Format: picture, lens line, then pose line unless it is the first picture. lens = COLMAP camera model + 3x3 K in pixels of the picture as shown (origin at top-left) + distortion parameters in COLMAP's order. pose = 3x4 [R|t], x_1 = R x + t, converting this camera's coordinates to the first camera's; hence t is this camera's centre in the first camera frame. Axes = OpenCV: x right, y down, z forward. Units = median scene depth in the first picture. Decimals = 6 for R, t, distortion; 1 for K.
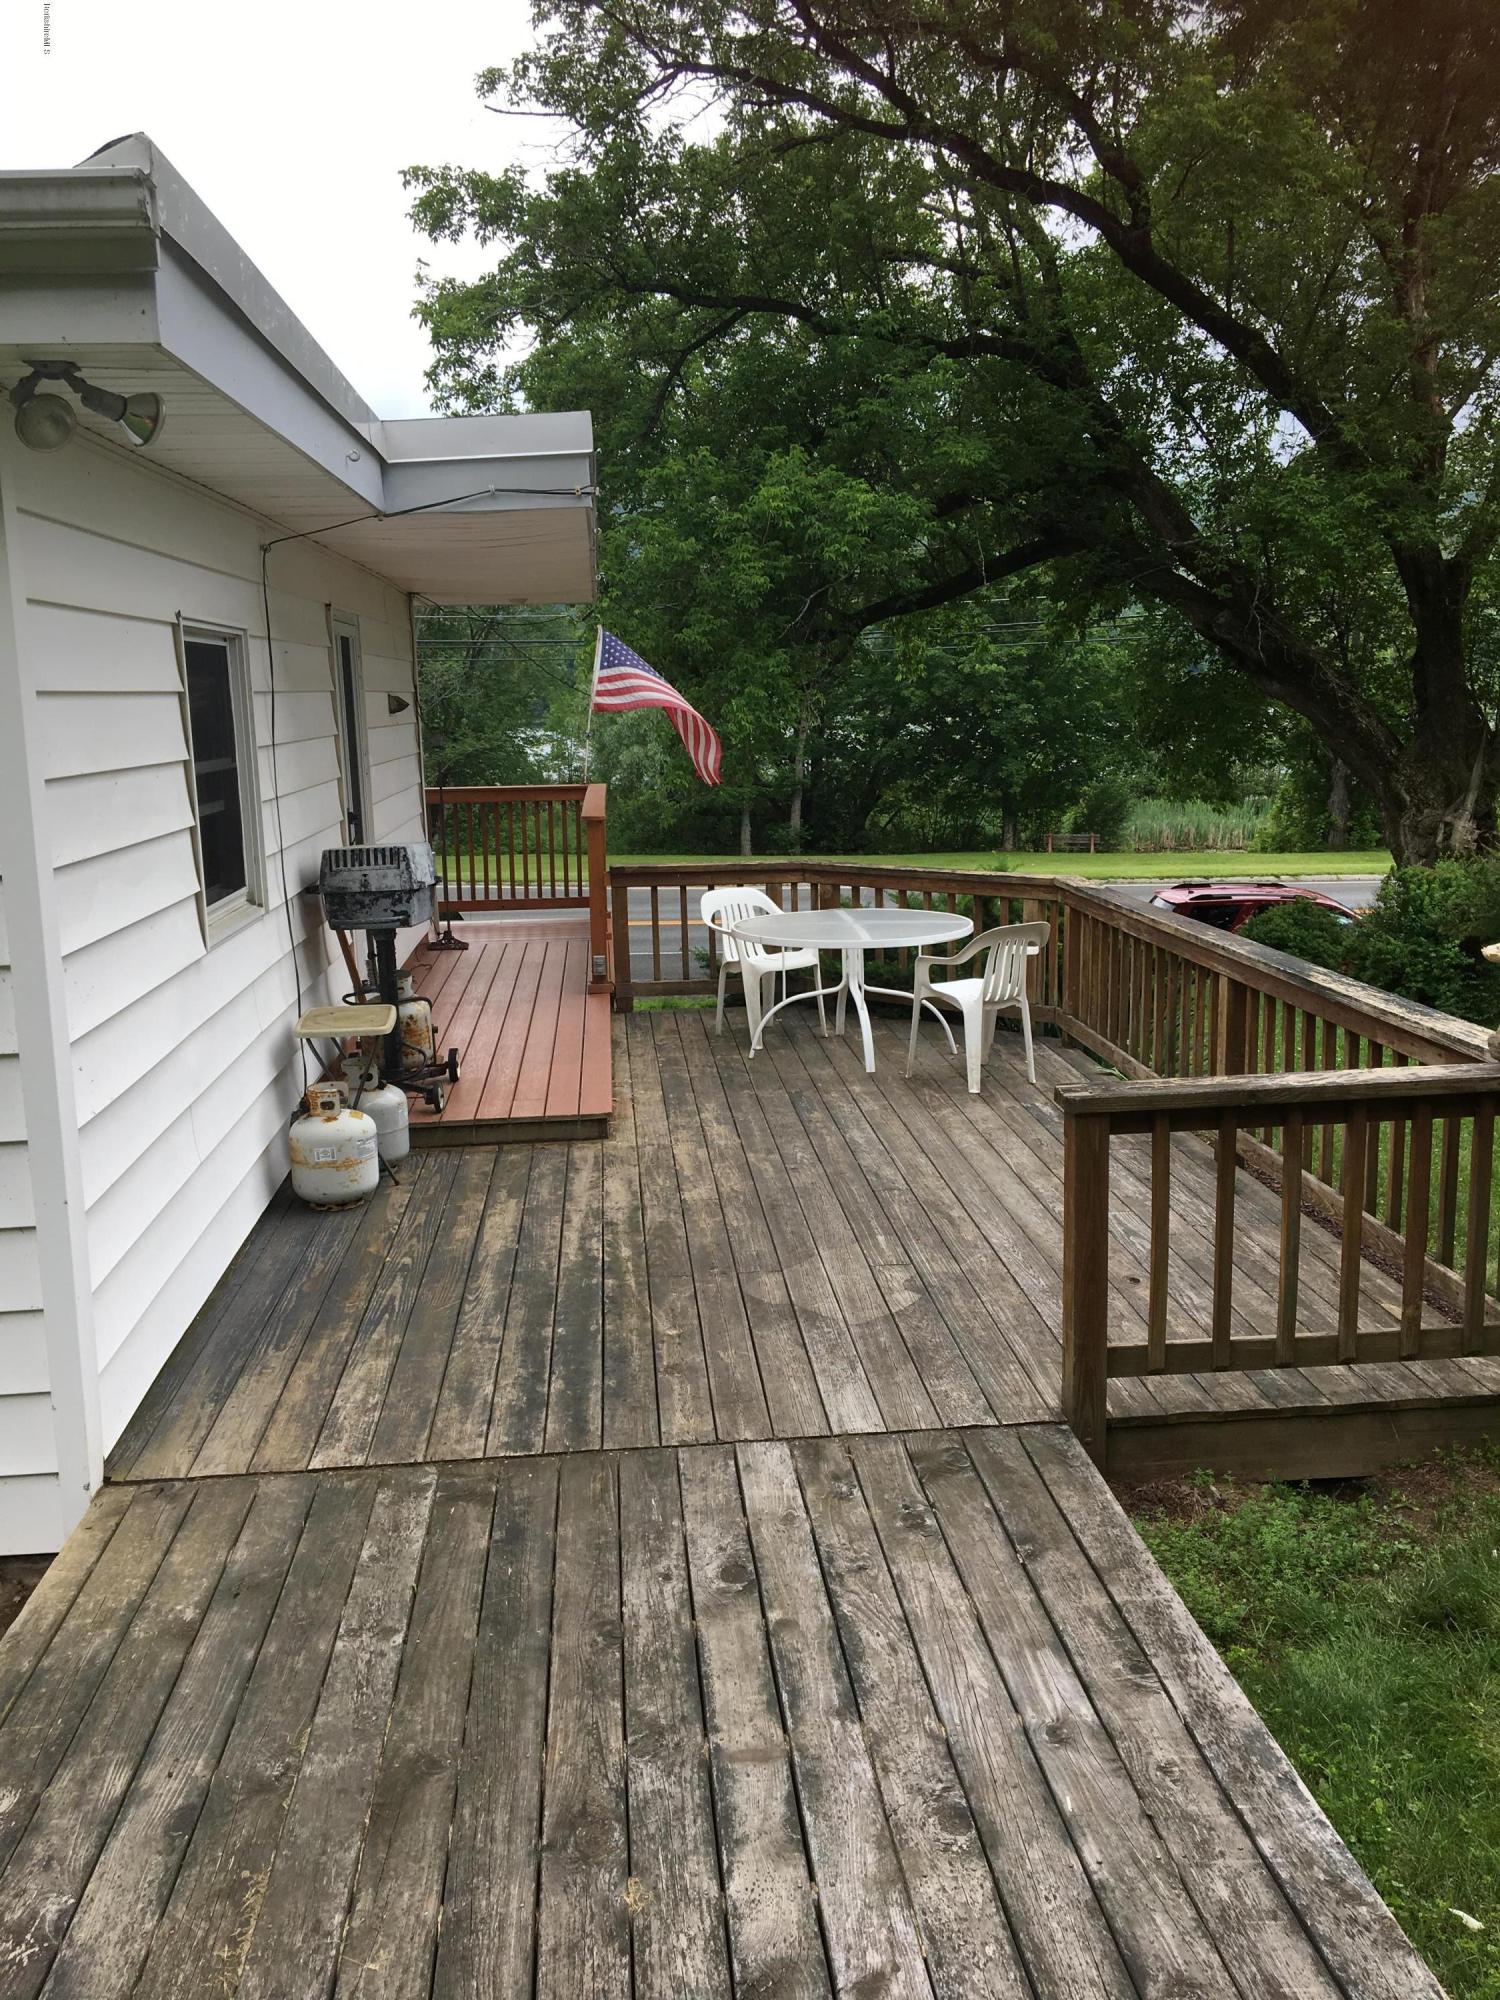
lens RADIAL K [[1695.8, 0, 749.5], [0, 1695.8, 1002.1], [0, 0, 1]] dist [0.078403, -0.120225]
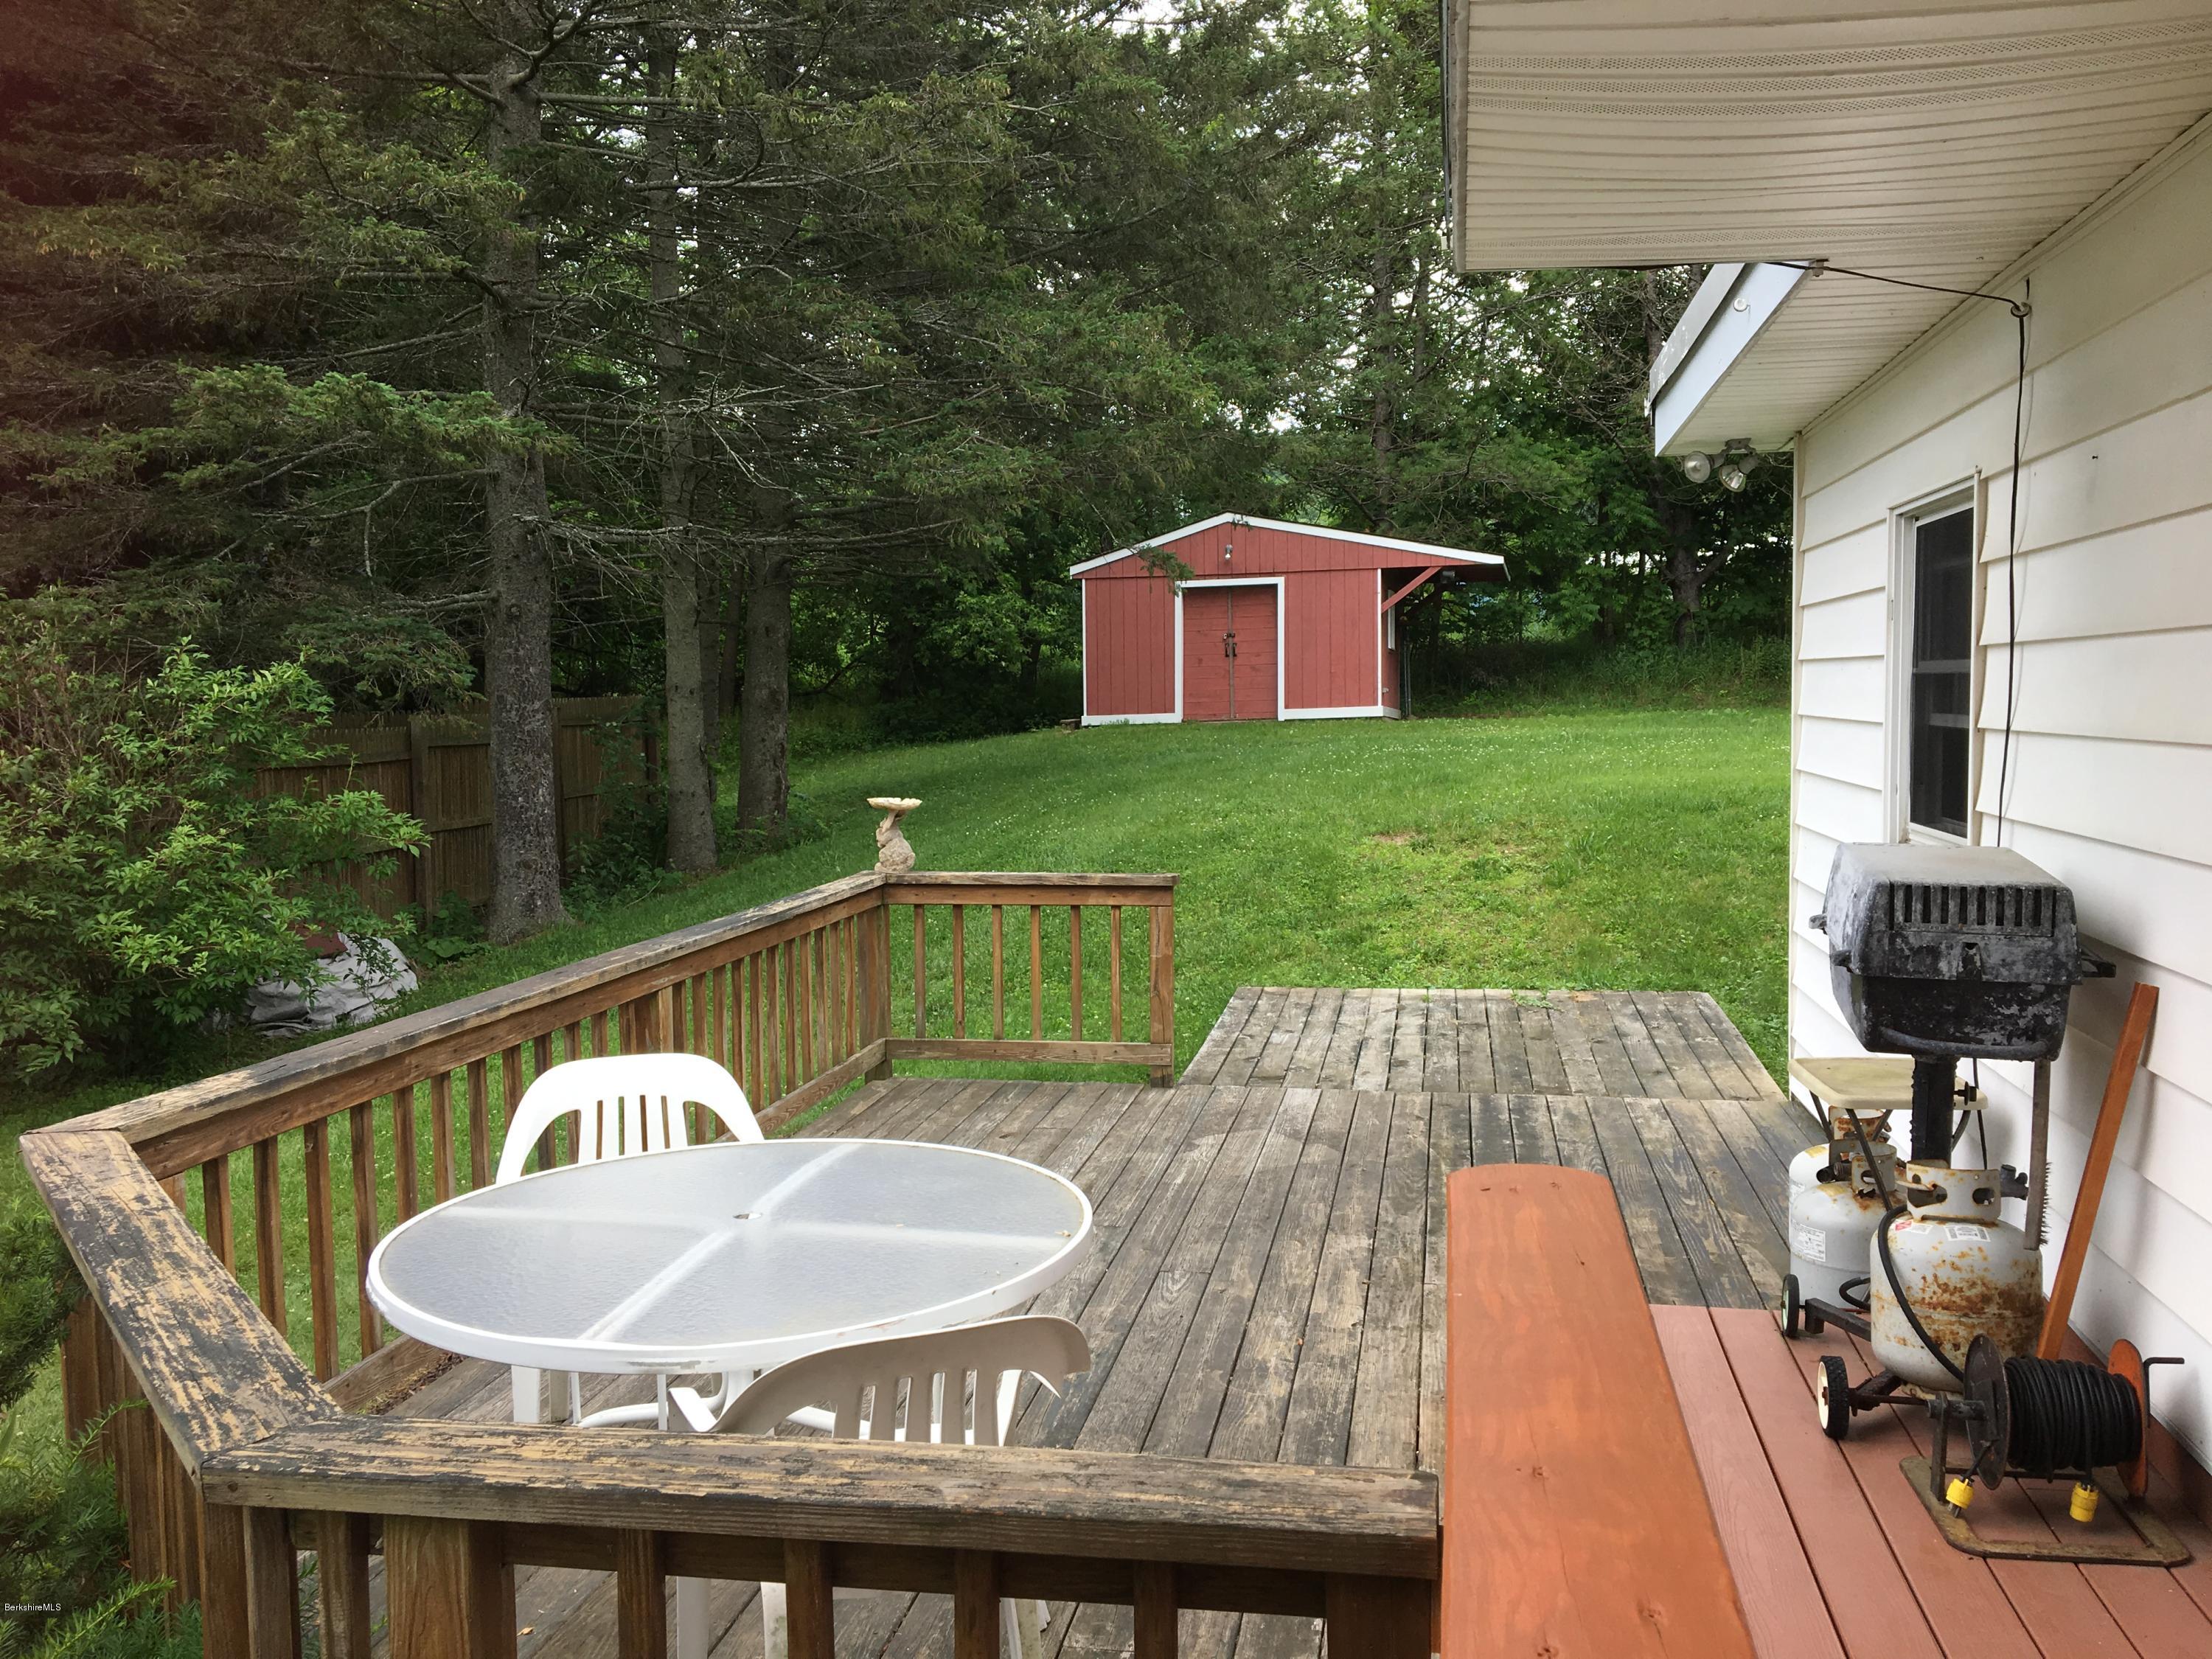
lens RADIAL K [[1875.5, 0, 1111.9], [0, 1875.5, 835.0], [0, 0, 1]] dist [0.078403, -0.120225]
pose [[-0.964396, 0.023731, 0.263395, -0.149162], [0.088086, 0.967920, 0.235313, -0.265515], [-0.249361, 0.250136, -0.935548, 1.705469]]
